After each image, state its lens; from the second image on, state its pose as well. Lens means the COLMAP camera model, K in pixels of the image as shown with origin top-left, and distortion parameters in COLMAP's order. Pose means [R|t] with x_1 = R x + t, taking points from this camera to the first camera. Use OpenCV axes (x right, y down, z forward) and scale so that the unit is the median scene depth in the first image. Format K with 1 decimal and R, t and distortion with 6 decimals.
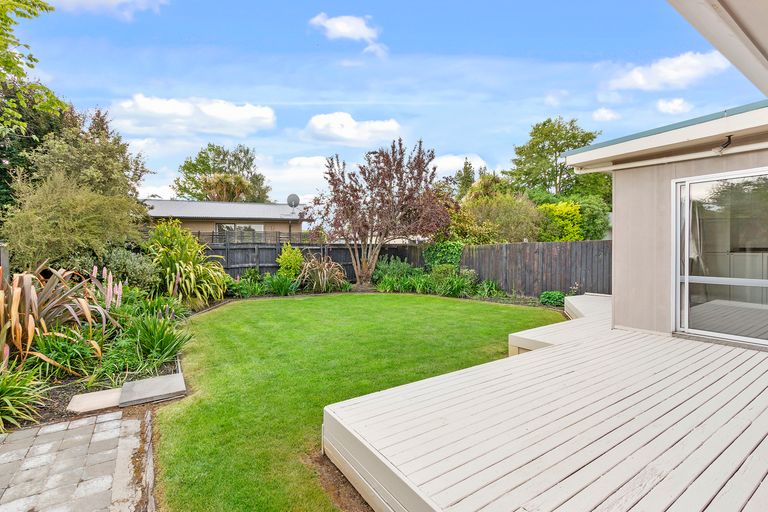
lens RADIAL K [[351.4, 0, 381.6], [0, 351.4, 258.6], [0, 0, 1]] dist [0.017869, -0.000025]
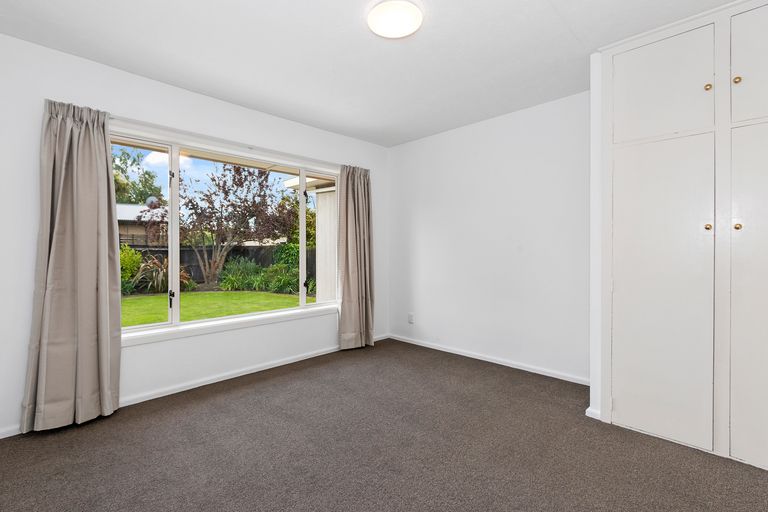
lens RADIAL K [[351.4, 0, 381.6], [0, 351.4, 258.6], [0, 0, 1]] dist [0.017869, -0.000025]
pose [[0.981277, -0.005084, 0.192534, 0.251024], [0.006039, 0.999972, -0.004376, 0.004338], [-0.192507, 0.005457, 0.981280, -0.146933]]
